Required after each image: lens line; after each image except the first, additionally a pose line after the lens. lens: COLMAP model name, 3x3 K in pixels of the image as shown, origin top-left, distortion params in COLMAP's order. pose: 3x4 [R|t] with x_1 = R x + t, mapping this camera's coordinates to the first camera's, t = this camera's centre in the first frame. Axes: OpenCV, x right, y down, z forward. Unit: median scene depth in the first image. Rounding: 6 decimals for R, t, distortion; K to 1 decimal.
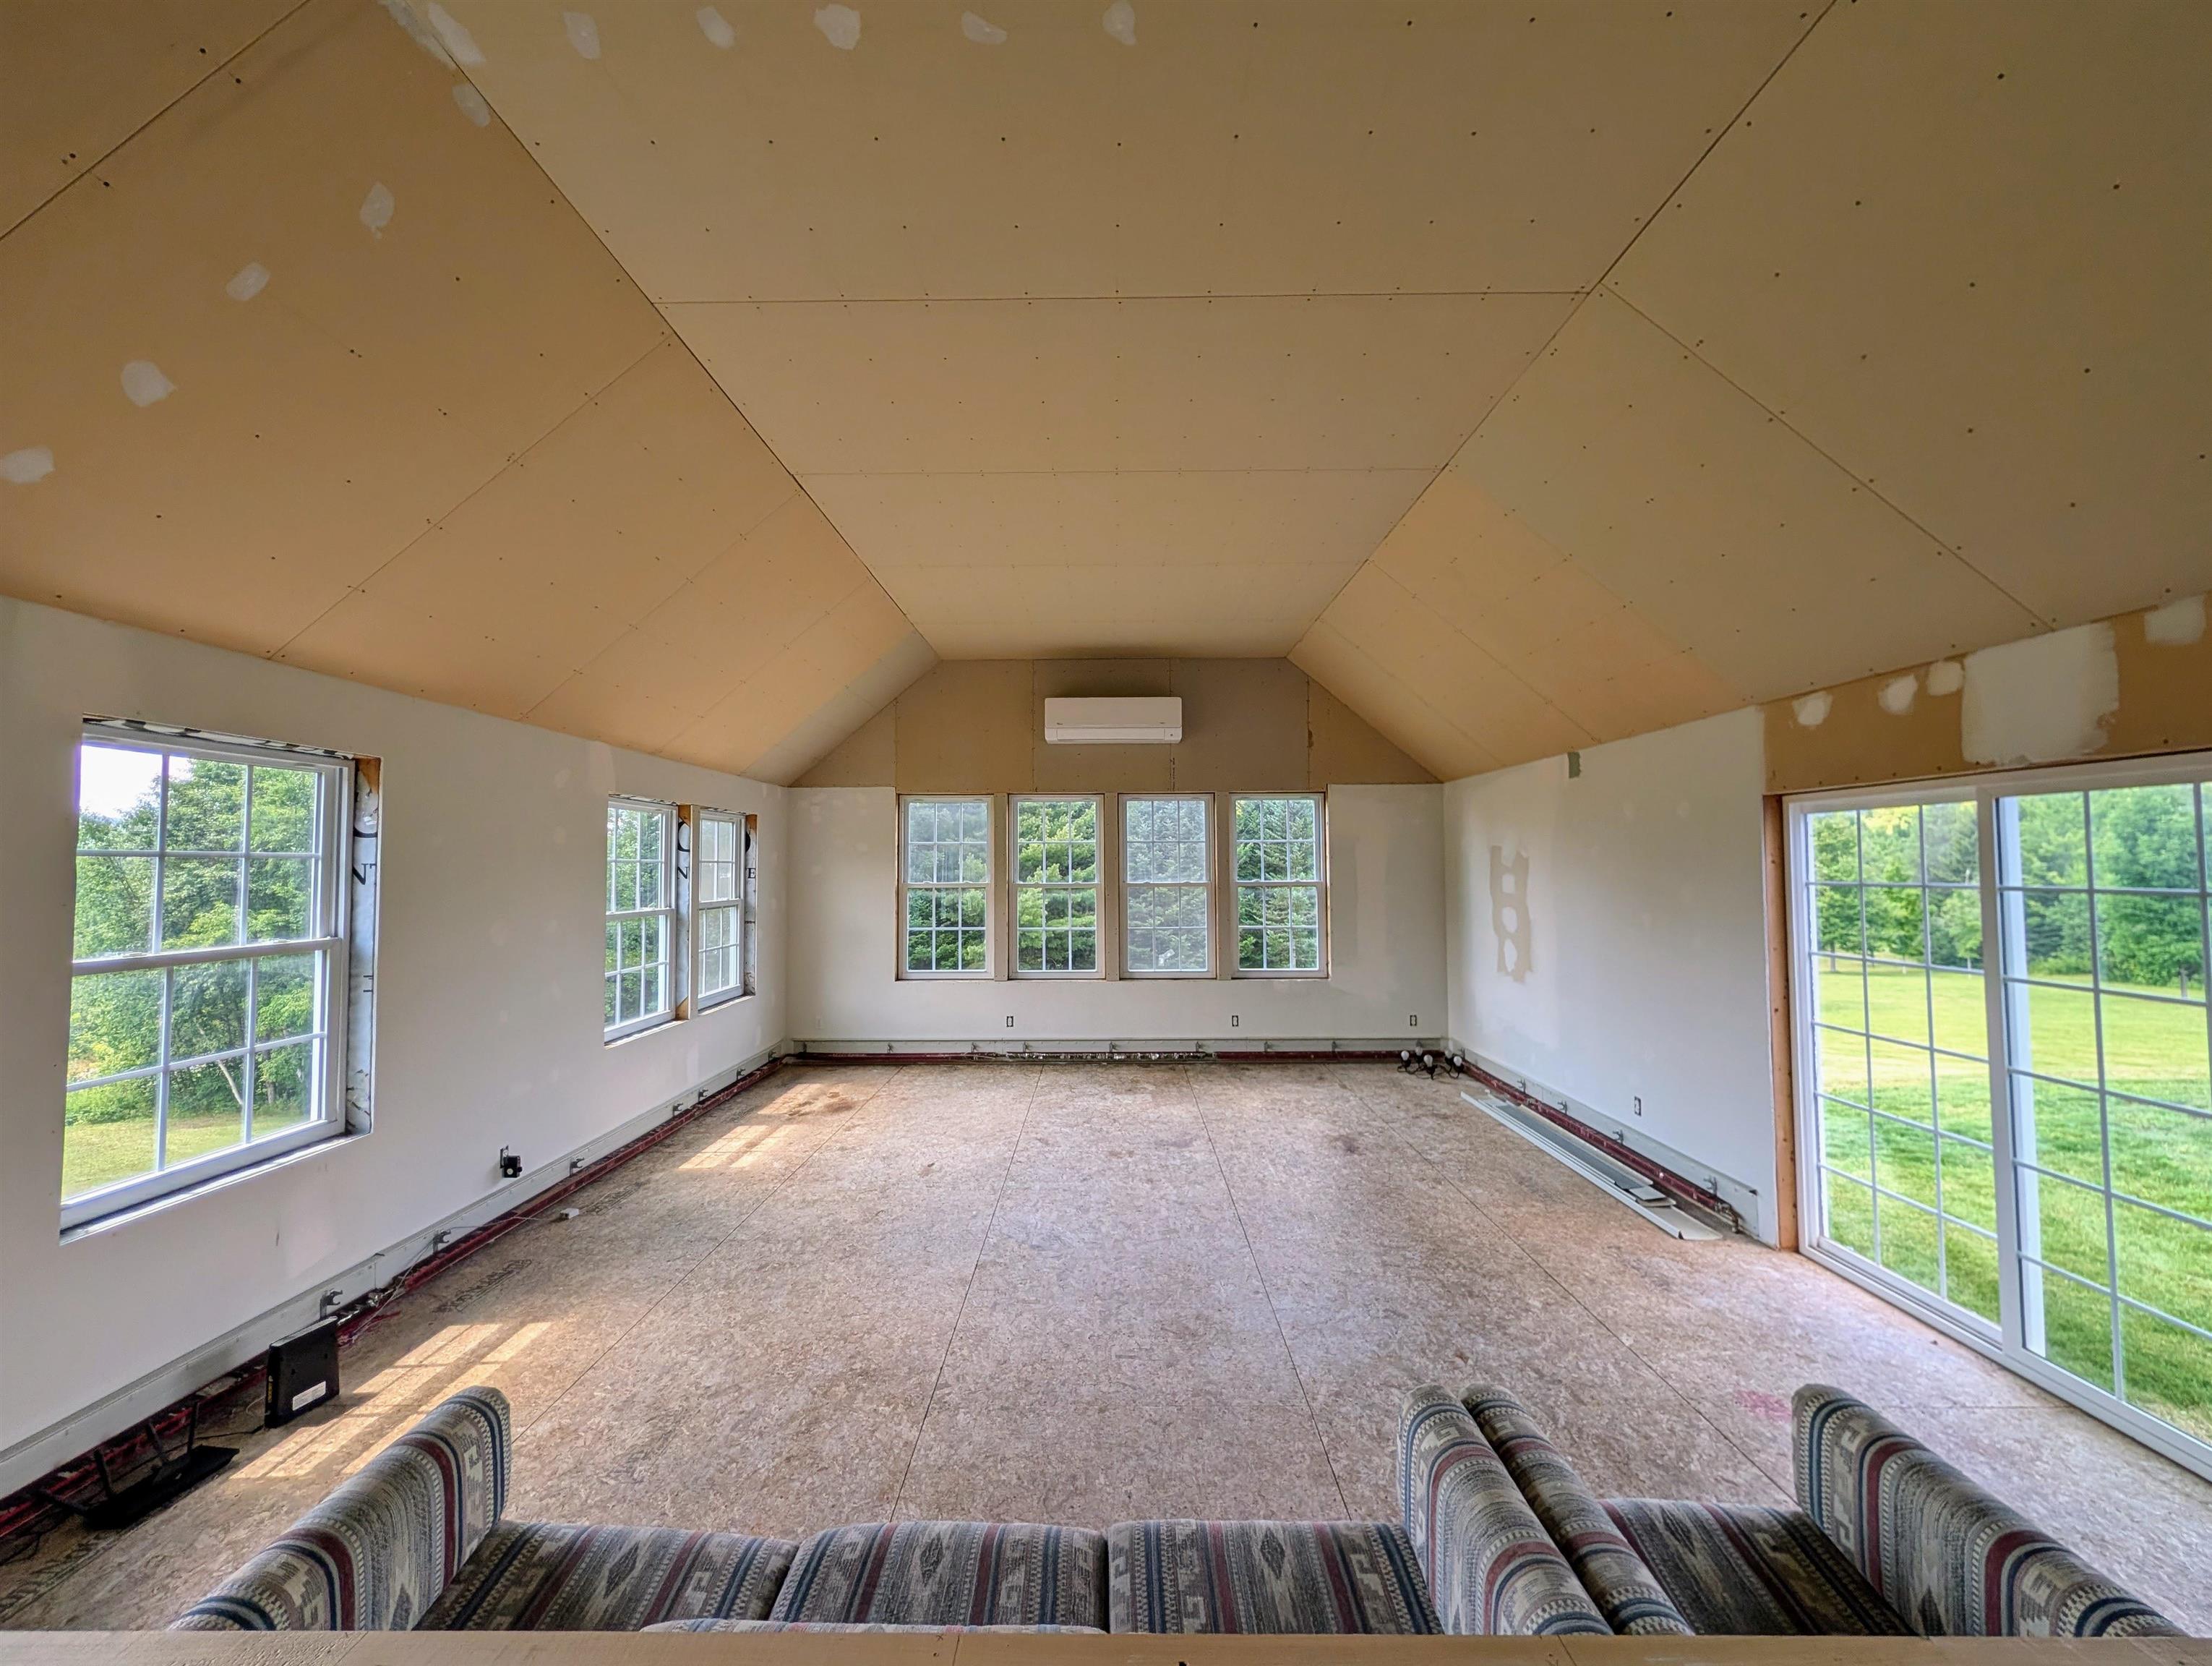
lens RADIAL K [[852.3, 0, 1103.8], [0, 852.3, 835.7], [0, 0, 1]] dist [0.002193, -0.000331]
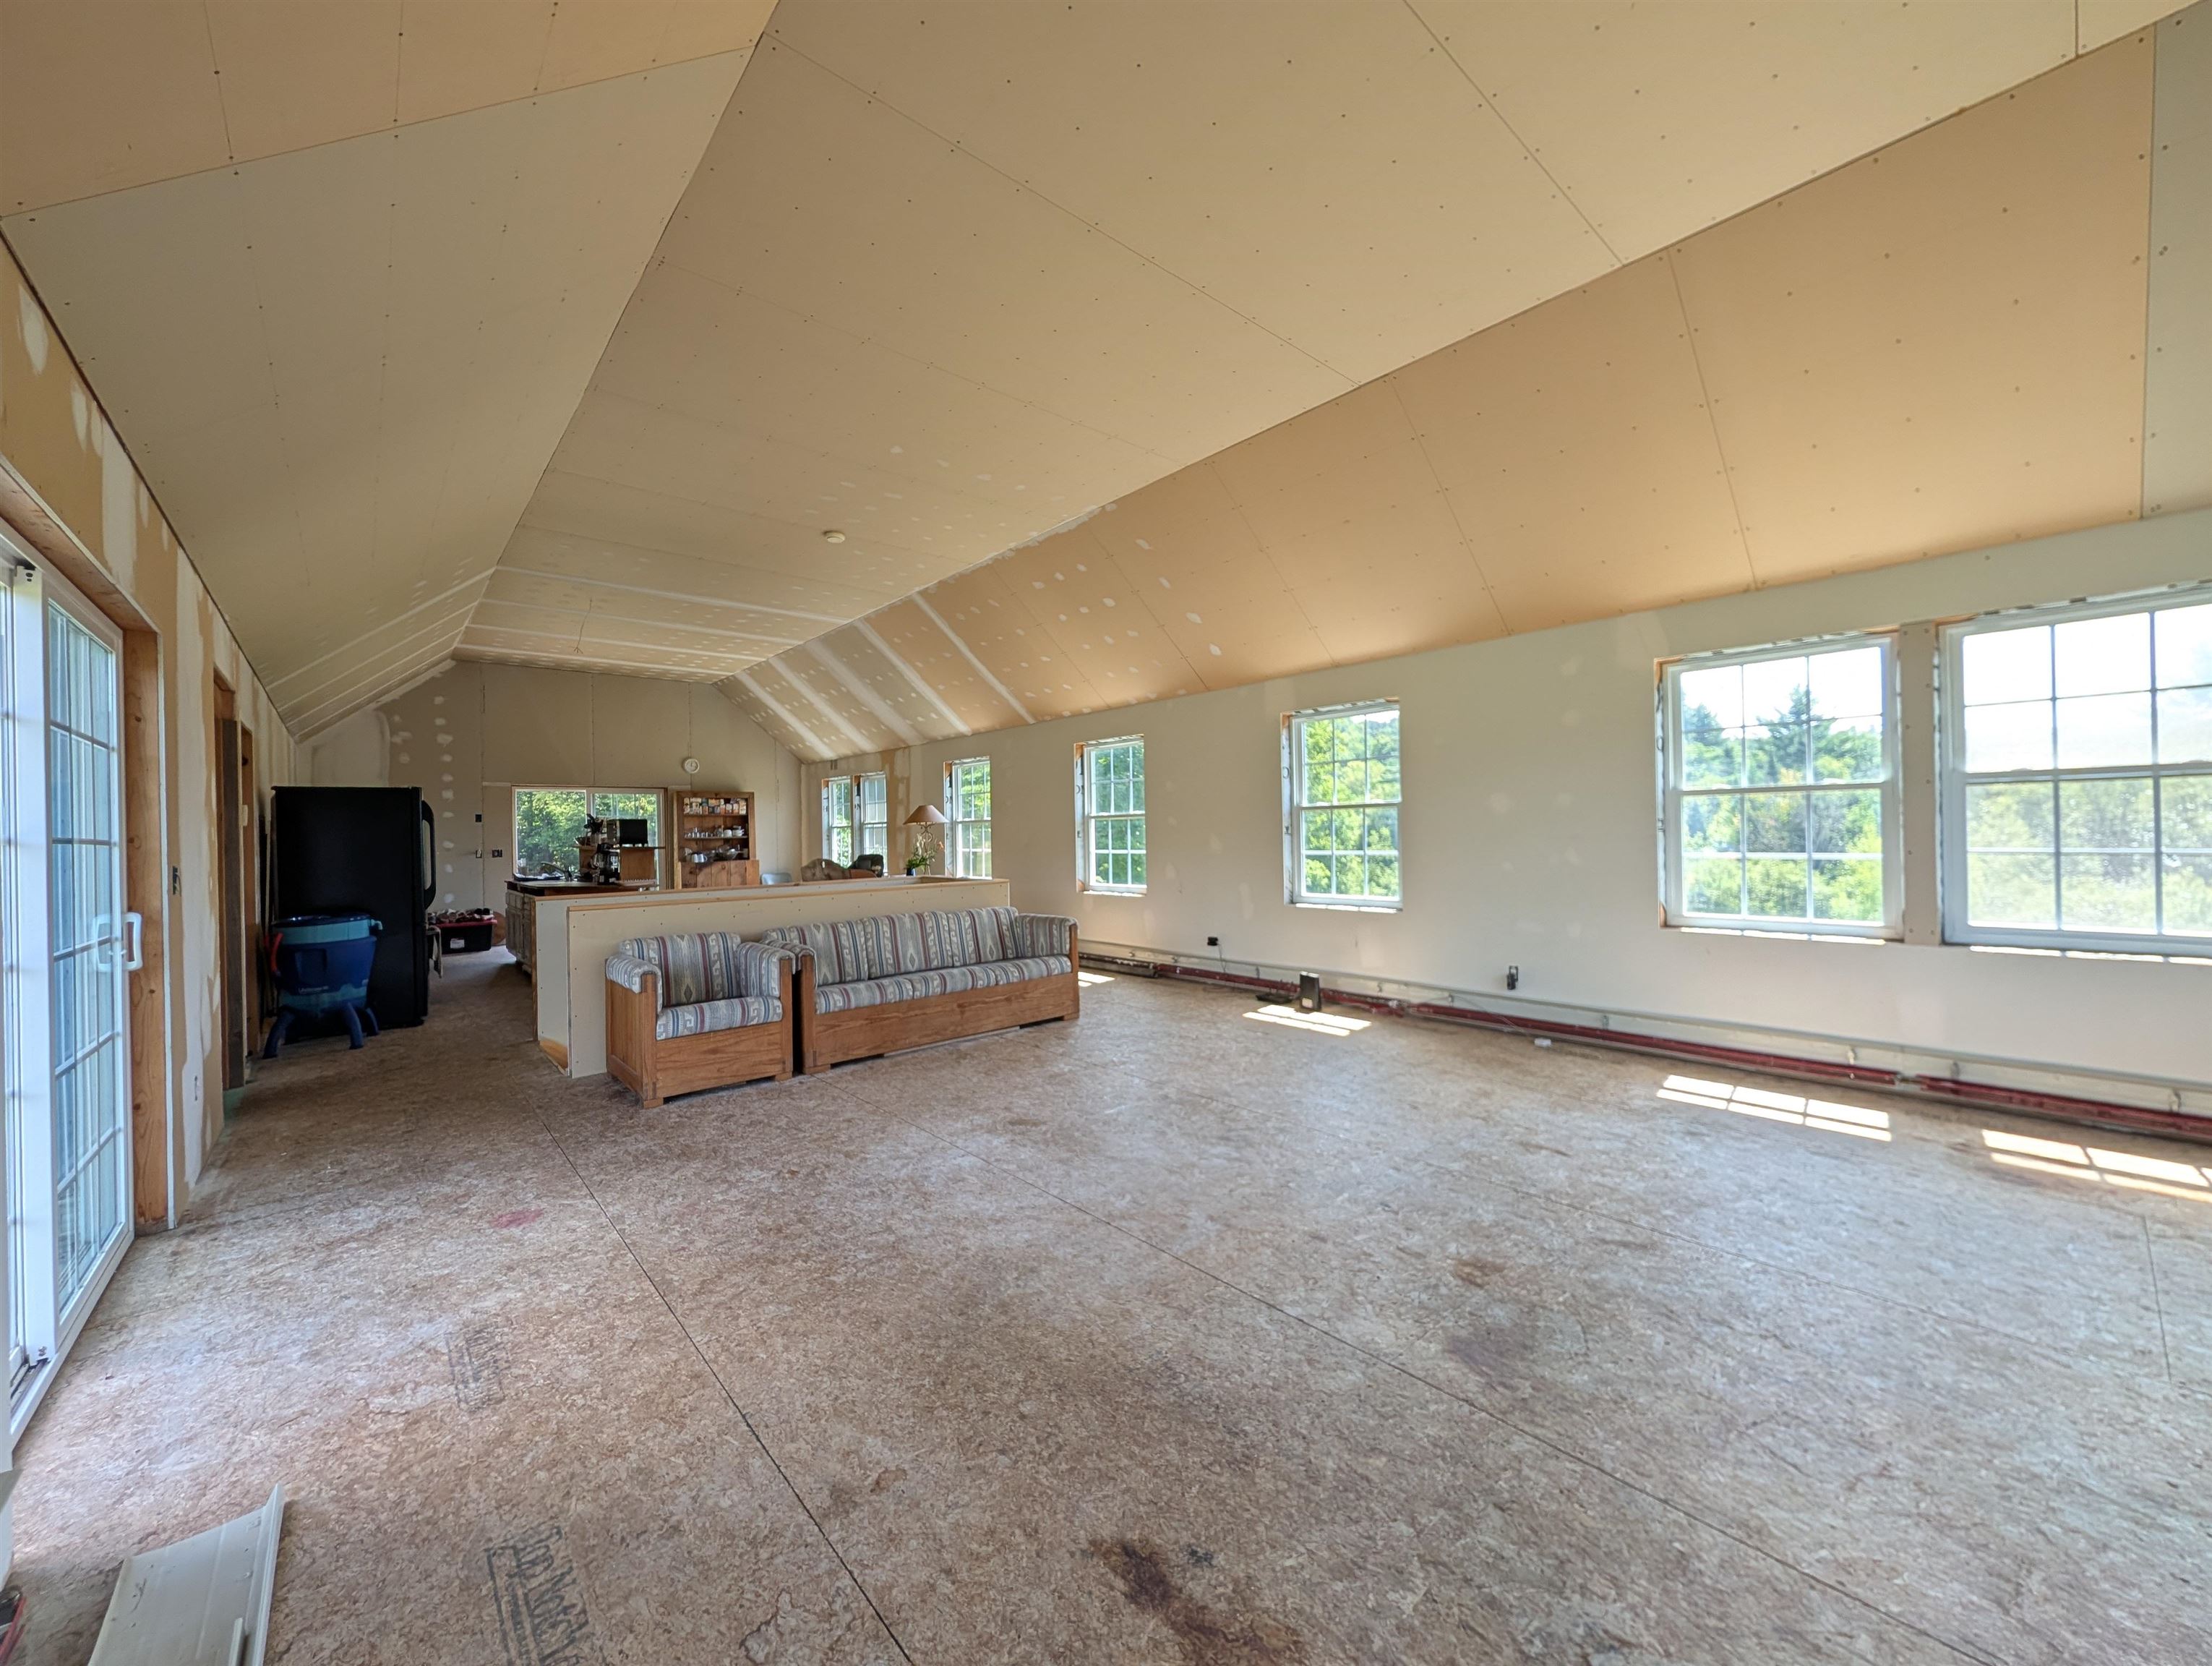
lens RADIAL K [[852.3, 0, 1104.9], [0, 852.3, 829.7], [0, 0, 1]] dist [0.002193, -0.000331]
pose [[-0.747095, 0.017075, -0.664498, 0.391384], [0.048247, 0.998426, -0.028589, 0.102395], [0.662964, -0.053419, -0.746743, 0.980488]]
